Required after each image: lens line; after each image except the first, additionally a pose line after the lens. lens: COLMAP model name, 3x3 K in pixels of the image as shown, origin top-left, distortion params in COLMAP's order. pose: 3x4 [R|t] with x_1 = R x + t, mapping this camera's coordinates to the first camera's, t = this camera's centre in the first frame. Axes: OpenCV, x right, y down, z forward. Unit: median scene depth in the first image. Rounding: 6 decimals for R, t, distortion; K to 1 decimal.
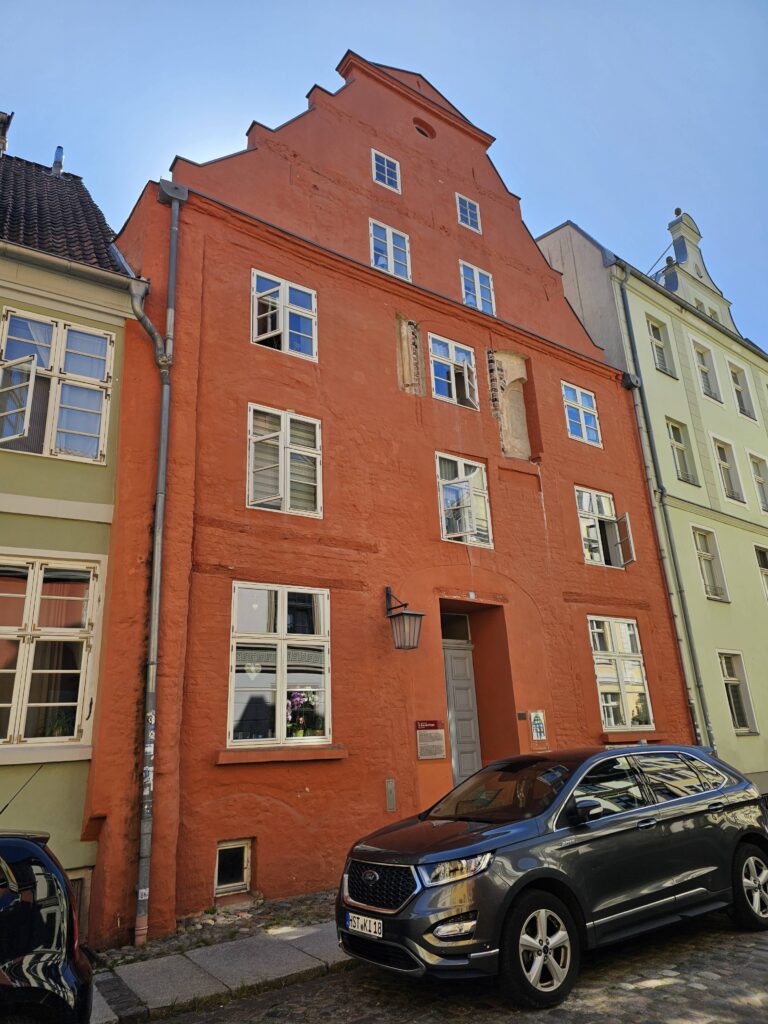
lens RADIAL K [[667.0, 0, 384.0], [0, 667.0, 512.0], [0, 0, 1]] dist [0.092427, -0.120180]
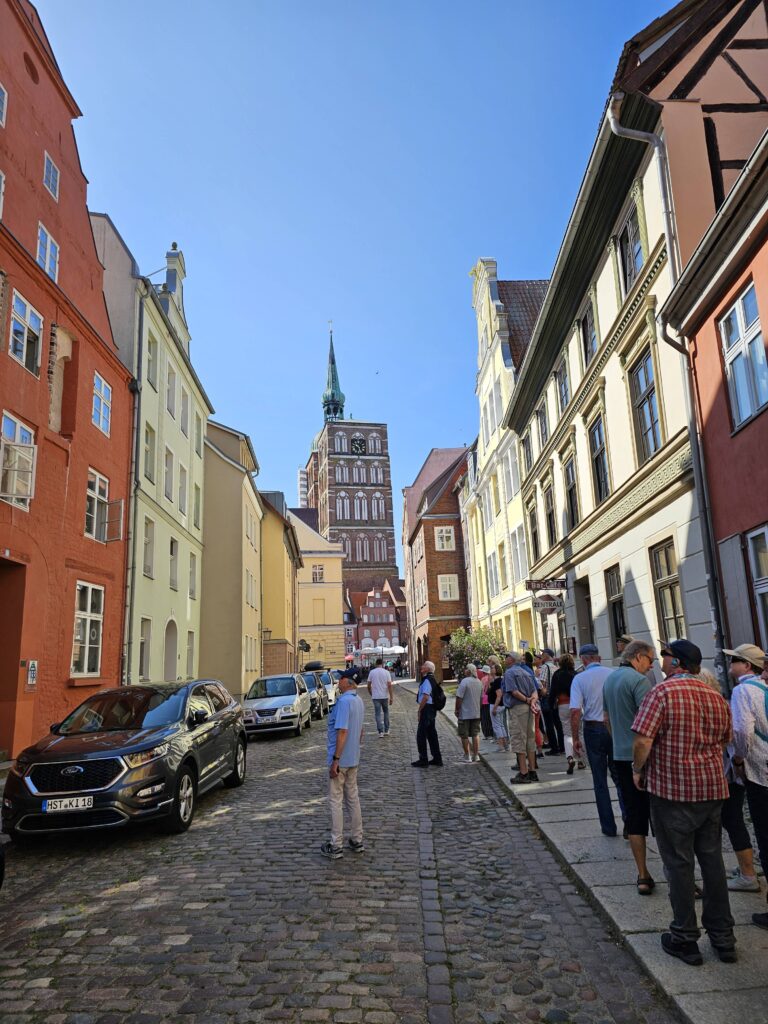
lens RADIAL K [[677.0, 0, 384.0], [0, 677.0, 512.0], [0, 0, 1]] dist [0.002130, 0.000509]
pose [[0.561954, 0.198827, 0.802917, -0.348472], [-0.245564, 0.967021, -0.067596, -0.010501], [-0.789878, -0.159181, 0.592245, -0.086637]]
